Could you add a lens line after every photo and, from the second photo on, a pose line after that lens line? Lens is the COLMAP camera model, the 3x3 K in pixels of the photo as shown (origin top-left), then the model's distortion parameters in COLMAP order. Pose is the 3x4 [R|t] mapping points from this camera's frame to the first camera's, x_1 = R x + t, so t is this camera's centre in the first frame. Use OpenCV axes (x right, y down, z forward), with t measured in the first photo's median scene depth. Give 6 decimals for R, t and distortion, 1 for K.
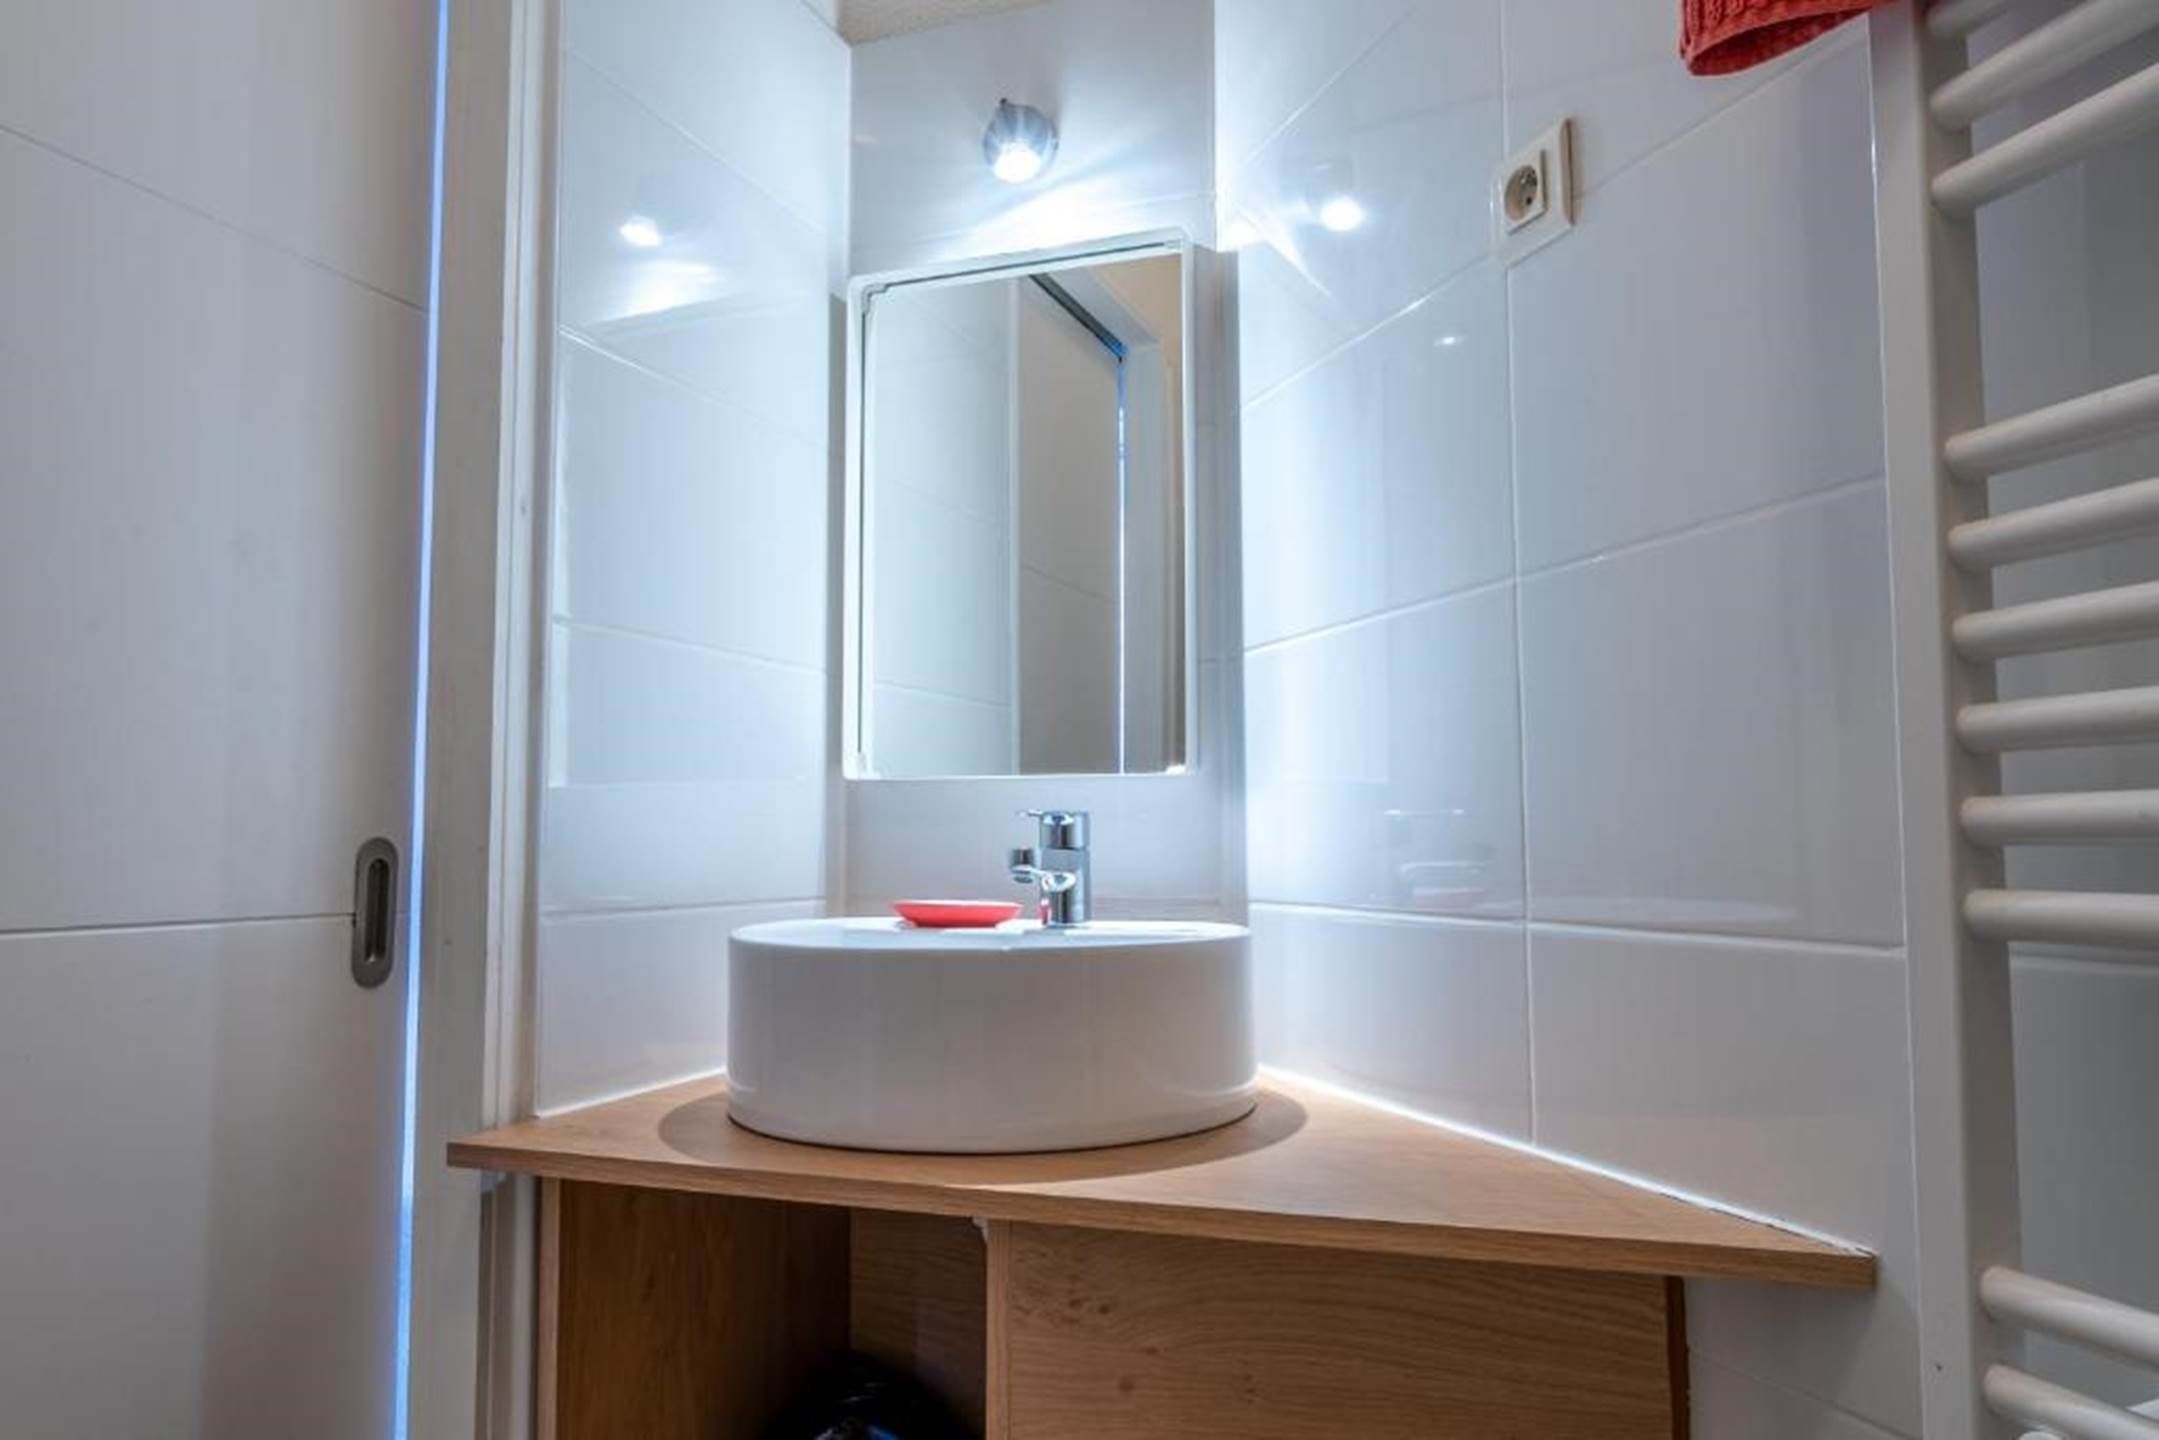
lens RADIAL K [[1525.4, 0, 1079.5], [0, 1525.4, 720.0], [0, 0, 1]] dist [-0.021635, 0.030134]
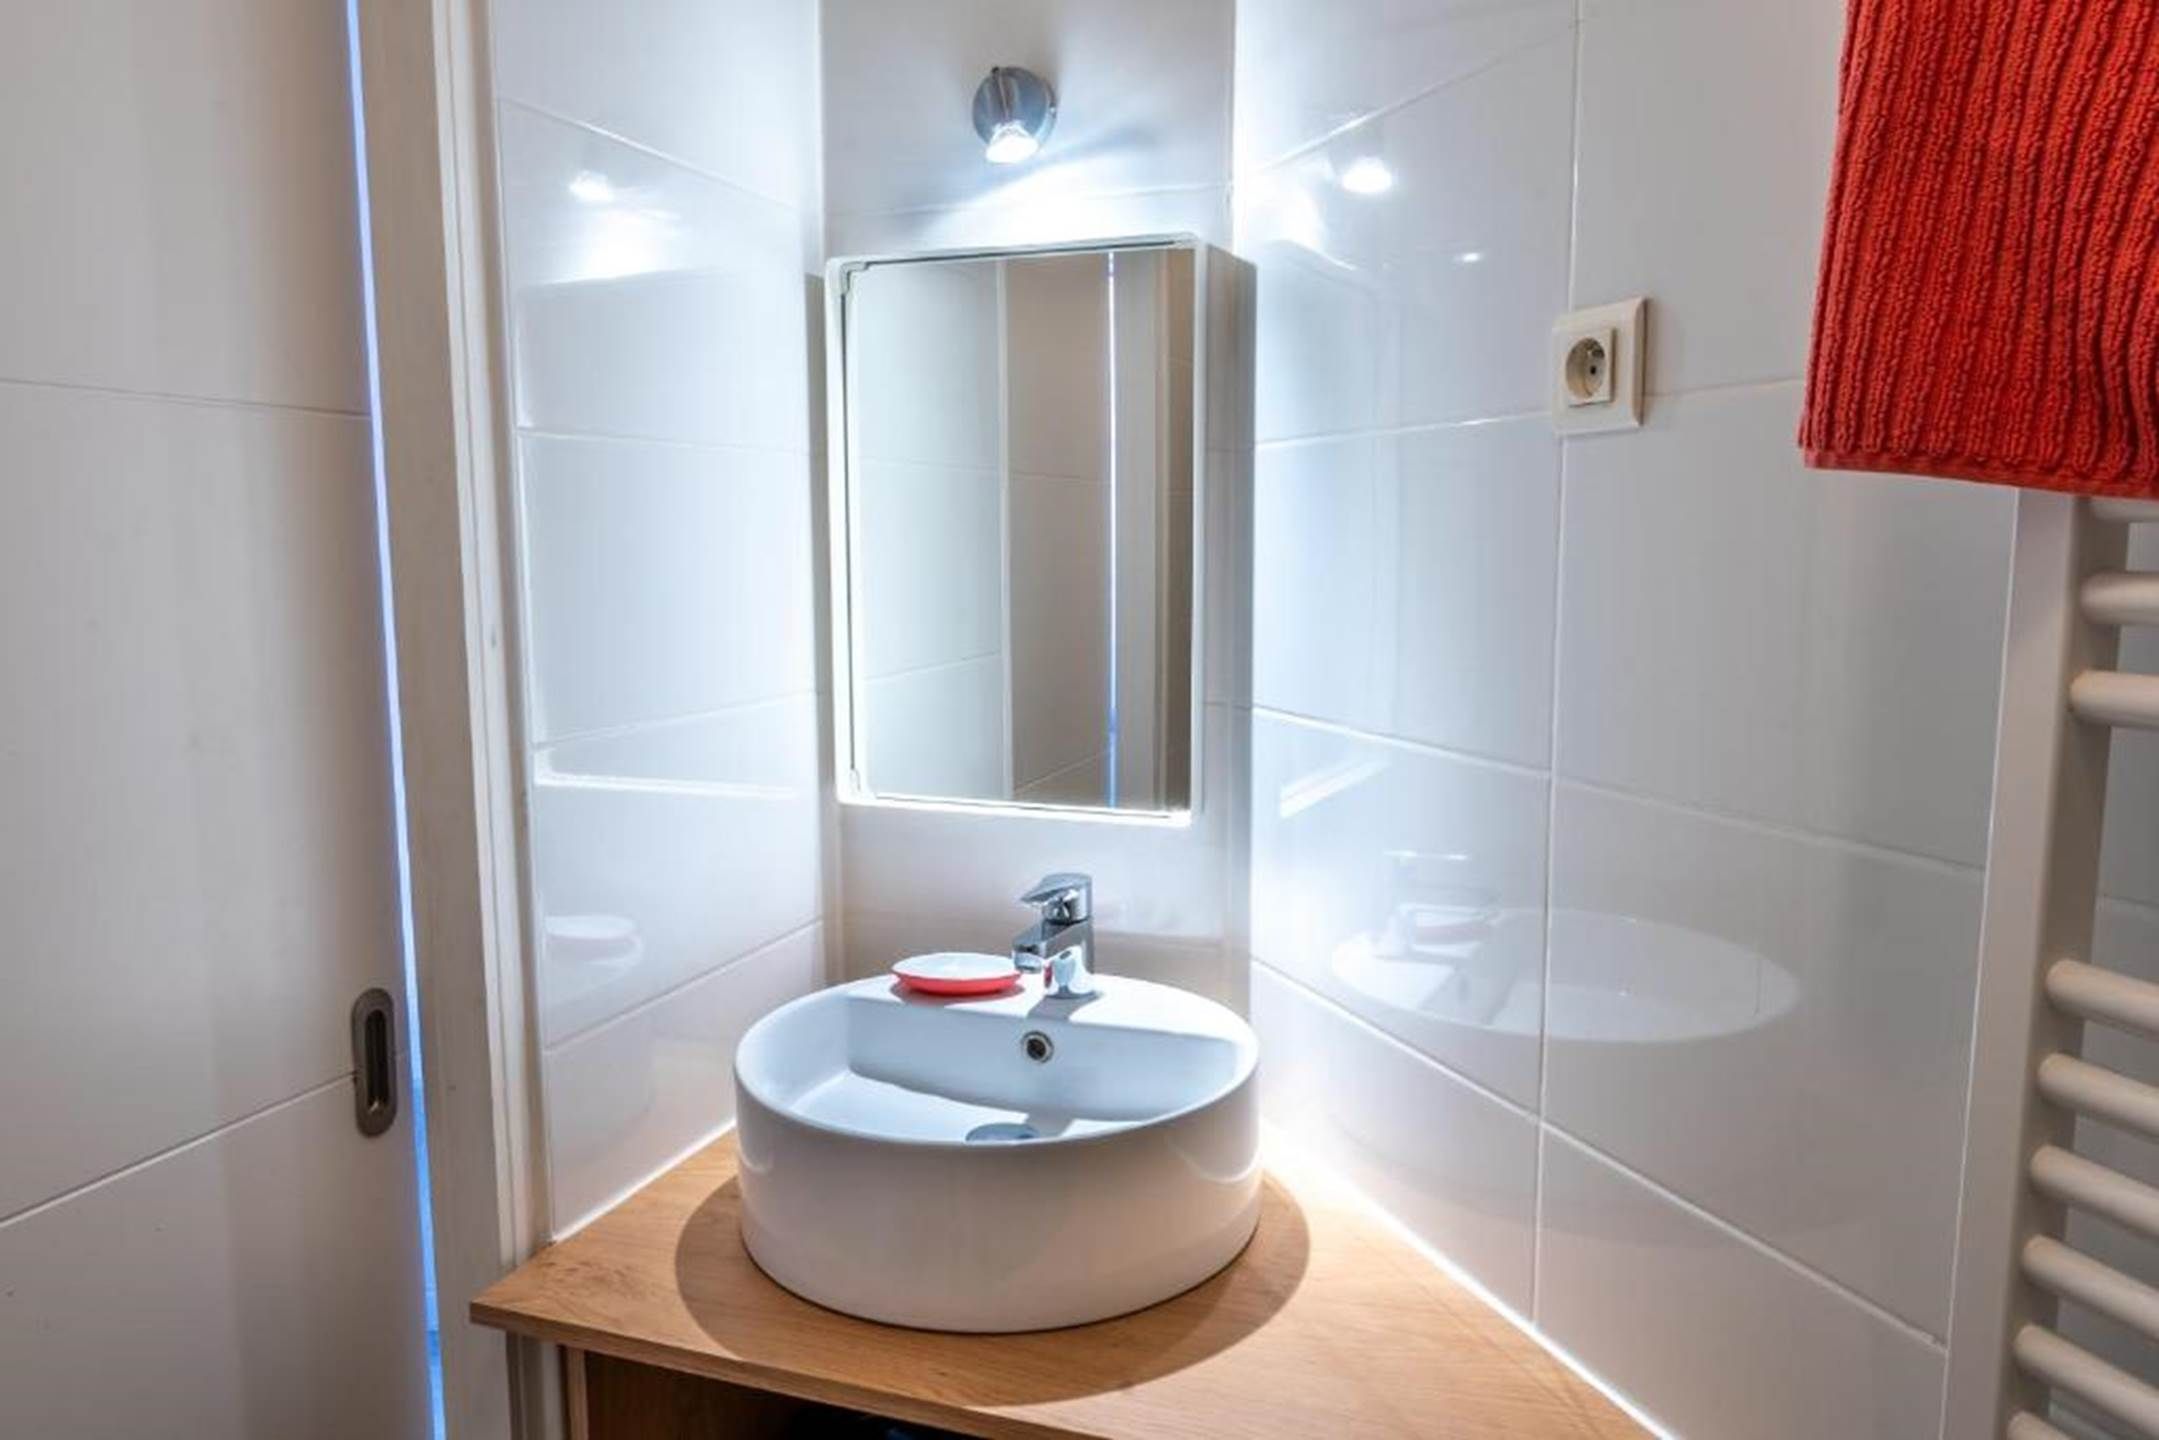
lens RADIAL K [[1524.4, 0, 1079.5], [0, 1524.4, 720.0], [0, 0, 1]] dist [-0.008344, -0.005152]
pose [[0.999854, -0.001774, 0.017008, -0.018493], [-0.001732, 0.978983, 0.203936, -0.239789], [-0.017012, -0.203936, 0.978836, 0.058836]]
